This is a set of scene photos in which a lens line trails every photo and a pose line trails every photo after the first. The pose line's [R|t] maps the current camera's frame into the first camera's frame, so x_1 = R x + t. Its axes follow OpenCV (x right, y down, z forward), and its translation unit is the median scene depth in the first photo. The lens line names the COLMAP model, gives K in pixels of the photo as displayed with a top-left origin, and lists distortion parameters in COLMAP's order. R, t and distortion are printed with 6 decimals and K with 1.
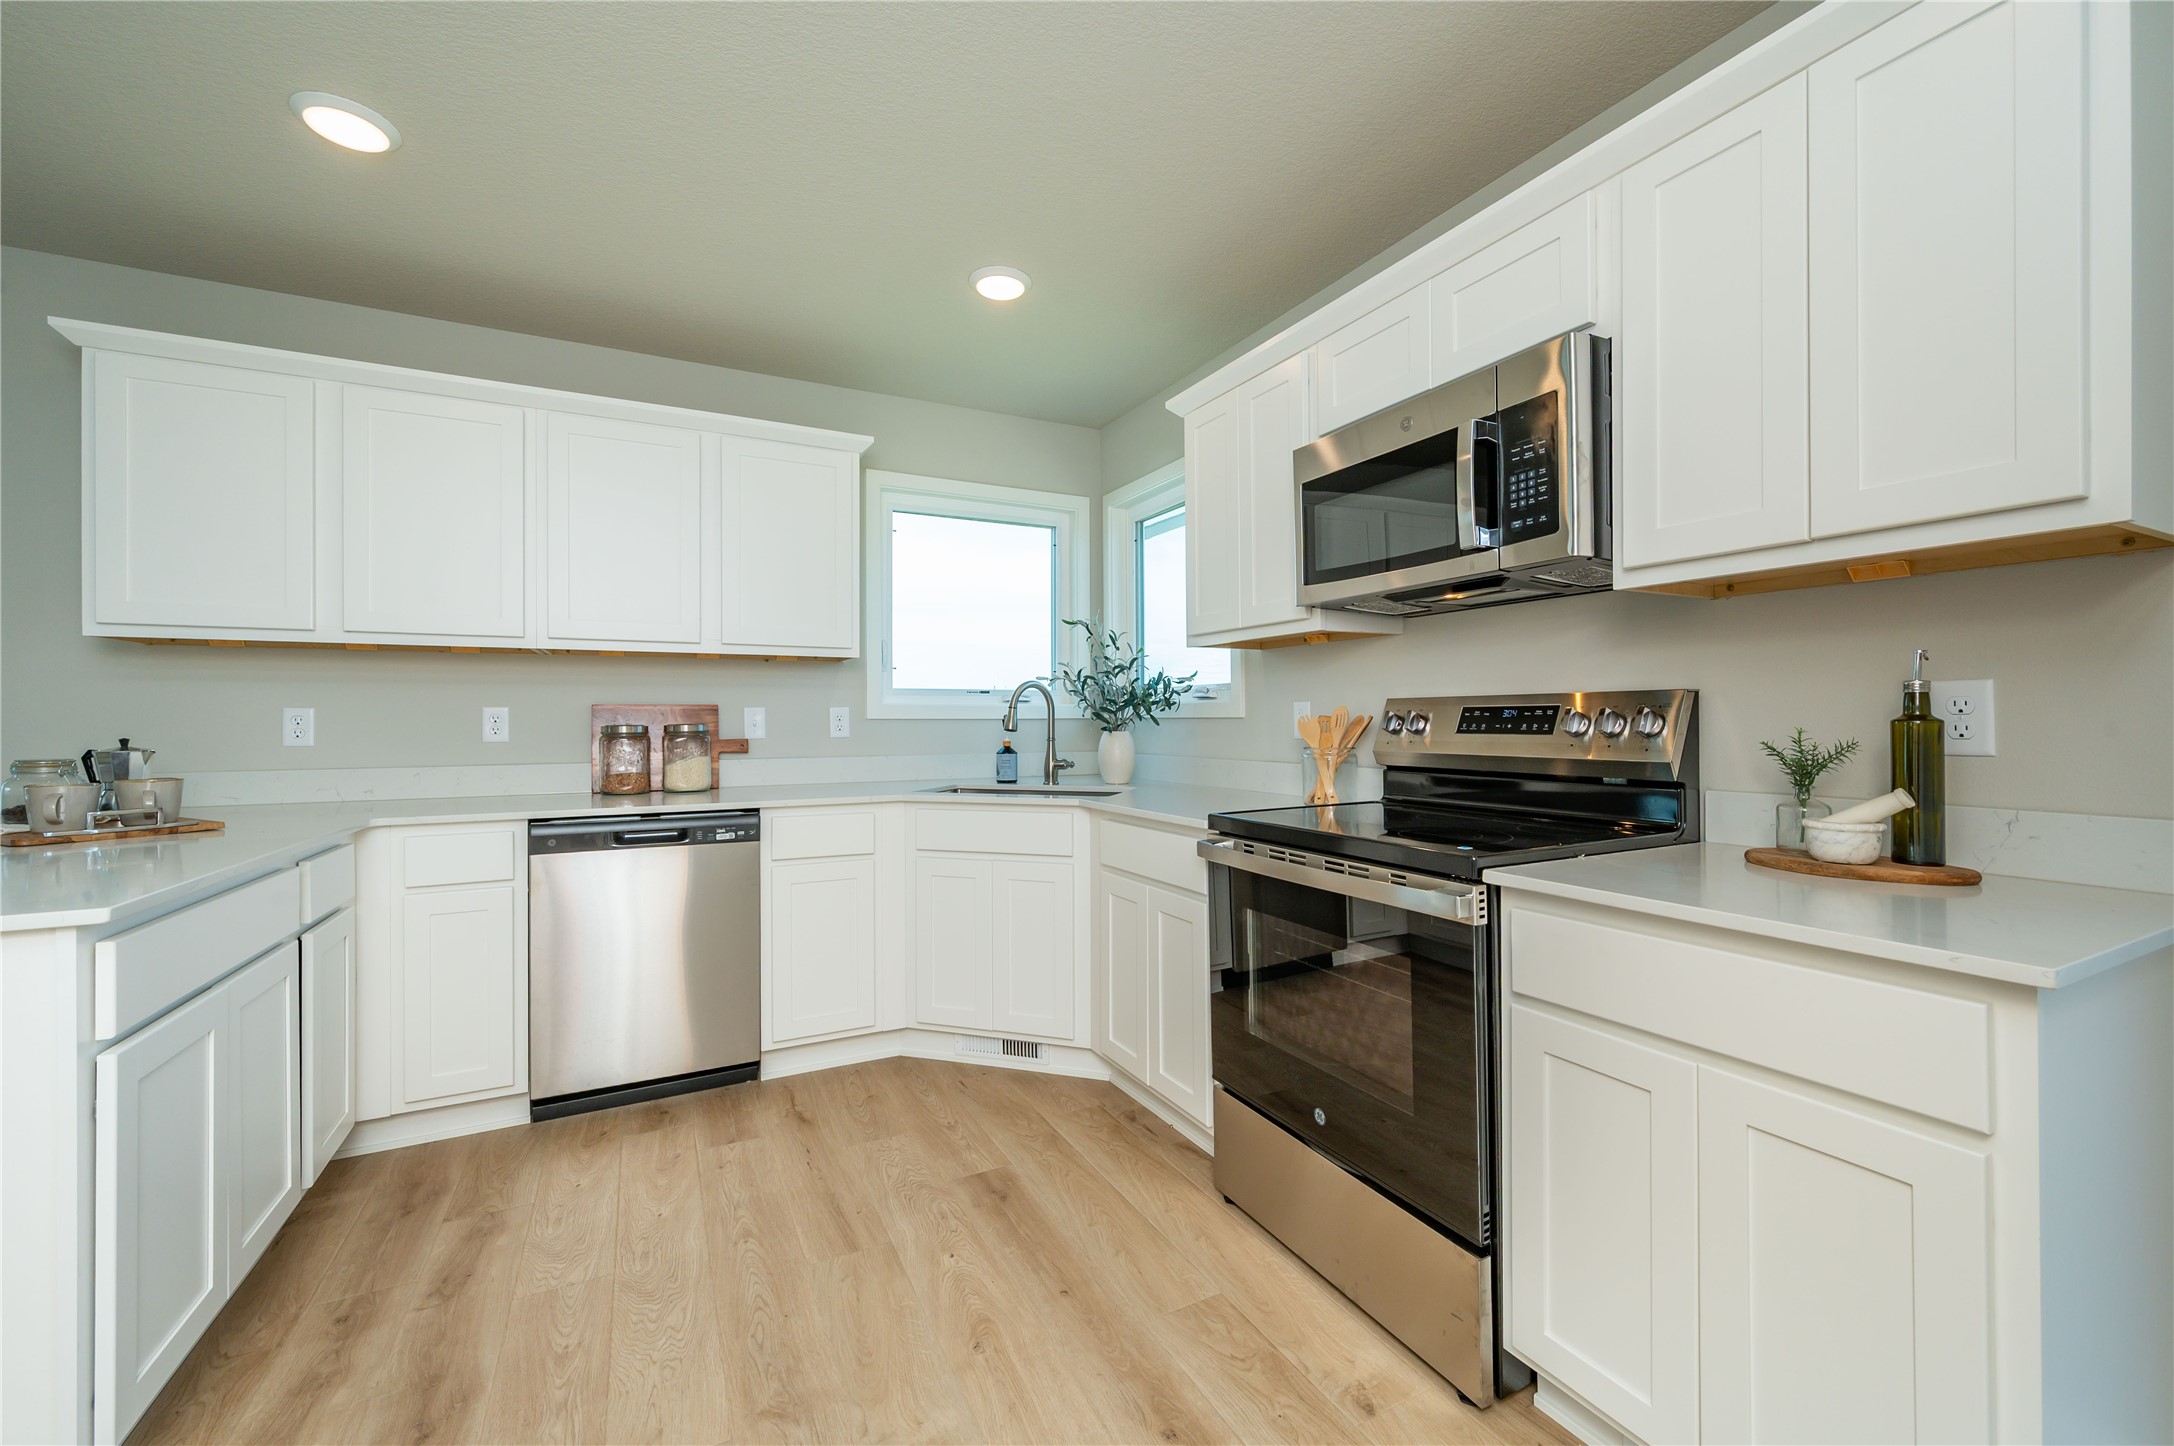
lens RADIAL K [[864.7, 0, 1093.0], [0, 864.7, 716.7], [0, 0, 1]] dist [-0.001793, -0.000053]
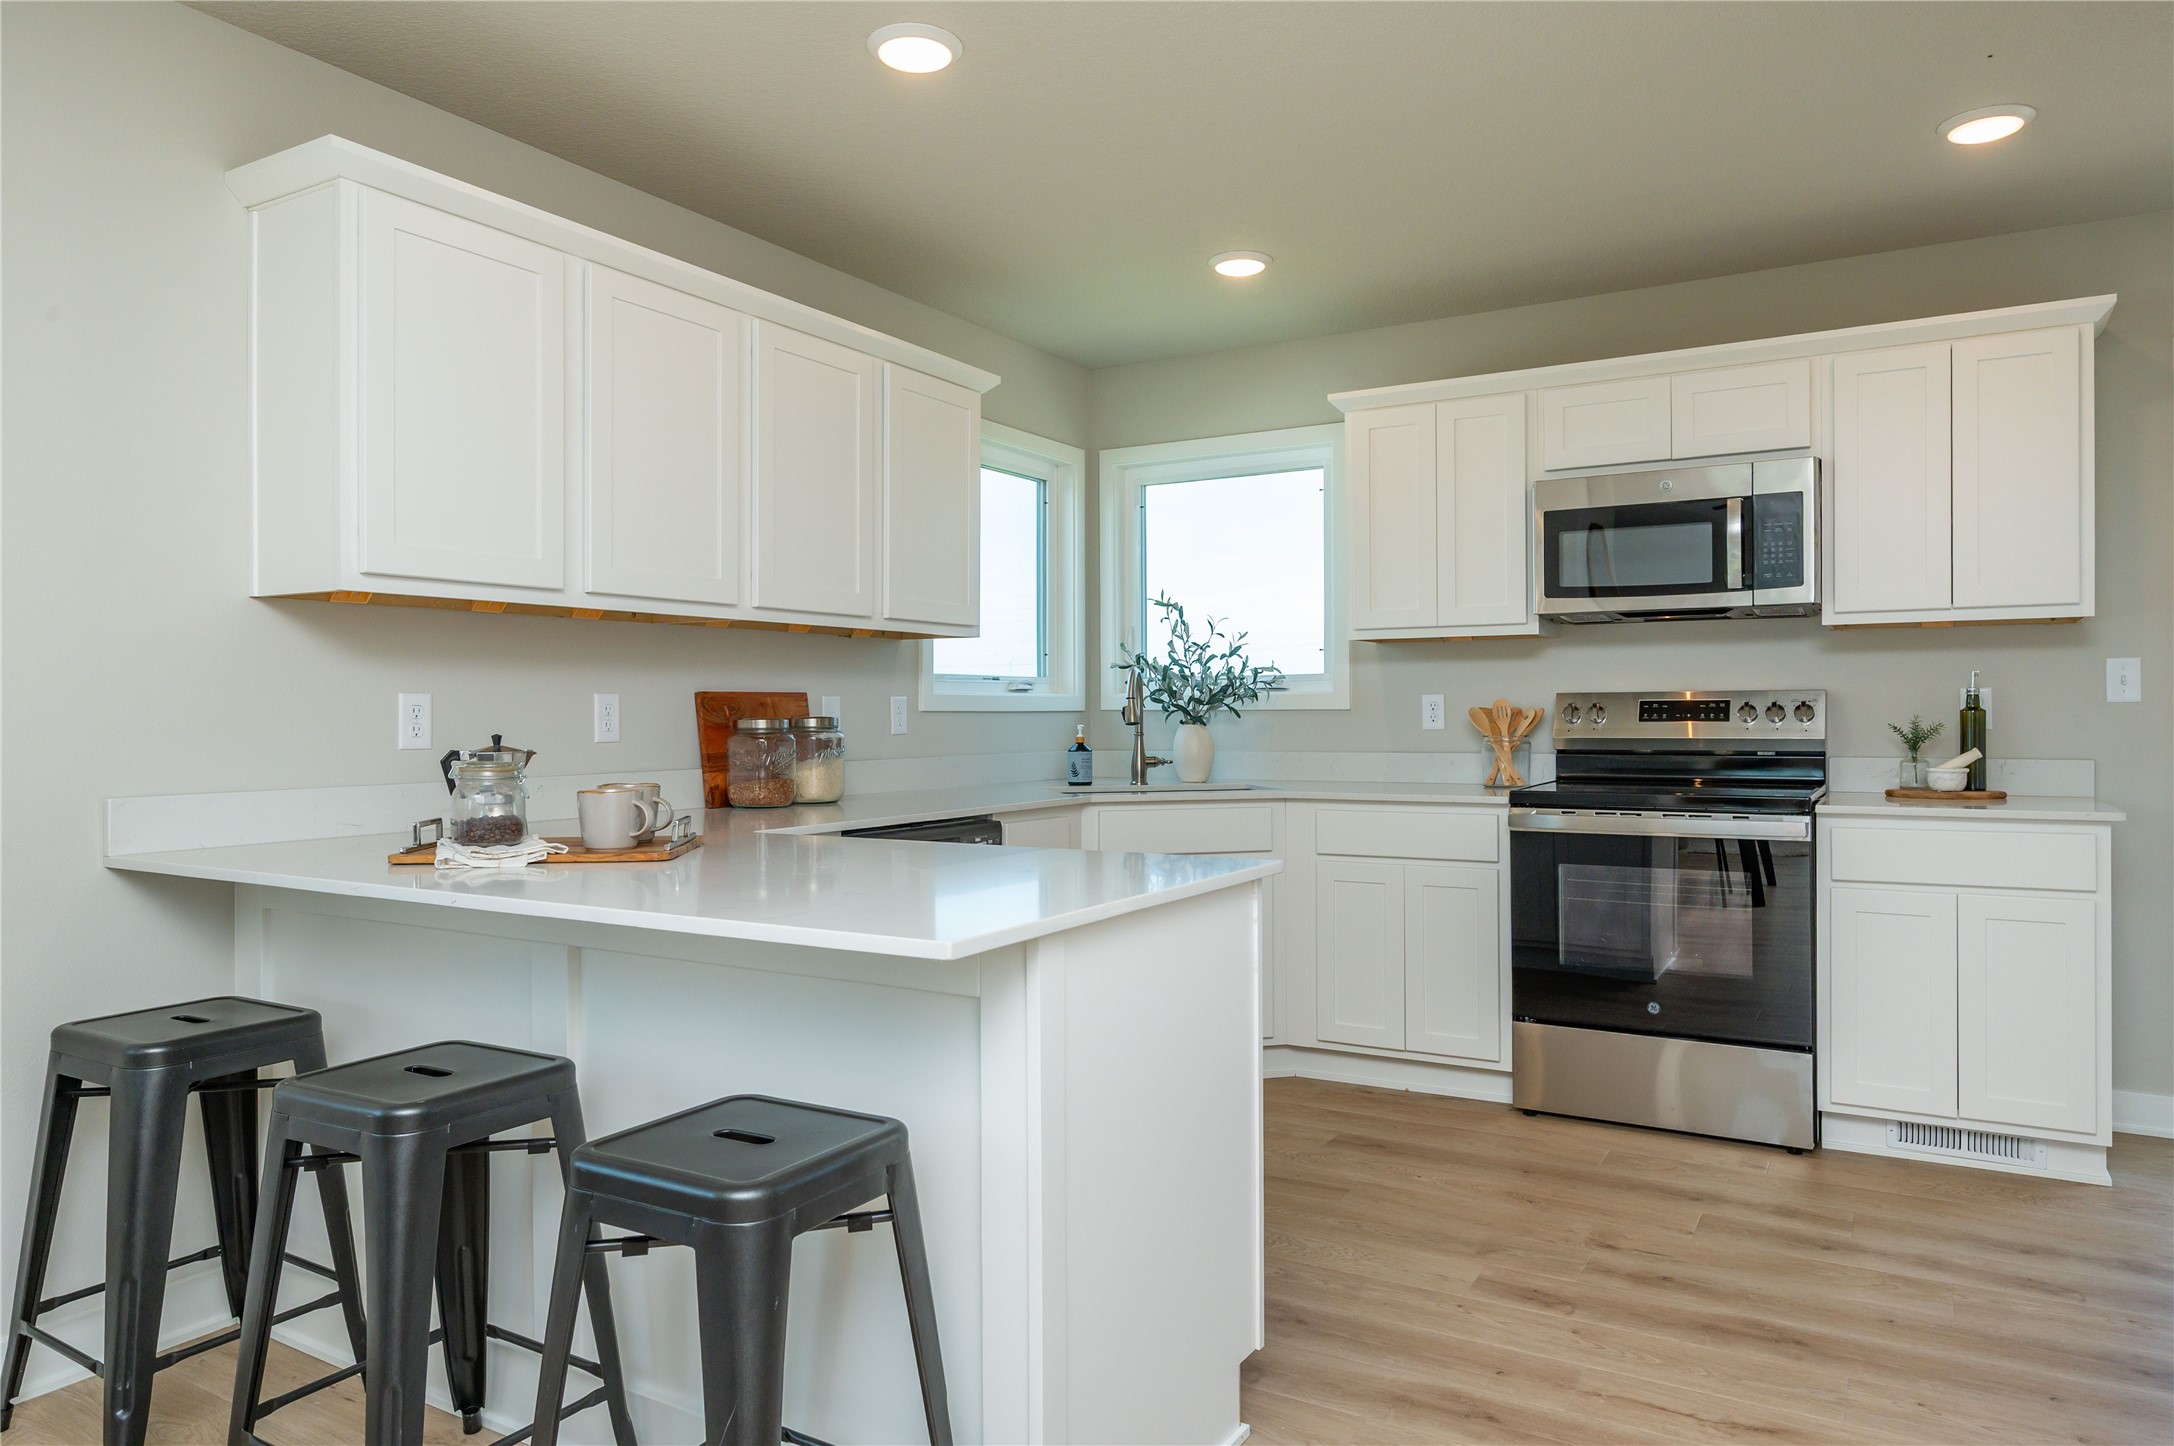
lens RADIAL K [[1394.8, 0, 1092.0], [0, 1394.8, 716.1], [0, 0, 1]] dist [-0.003555, -0.001593]
pose [[0.847456, -0.001514, 0.530863, -1.469465], [-0.000226, 0.999995, 0.003213, 0.005418], [-0.530865, -0.002842, 0.847451, -0.328528]]
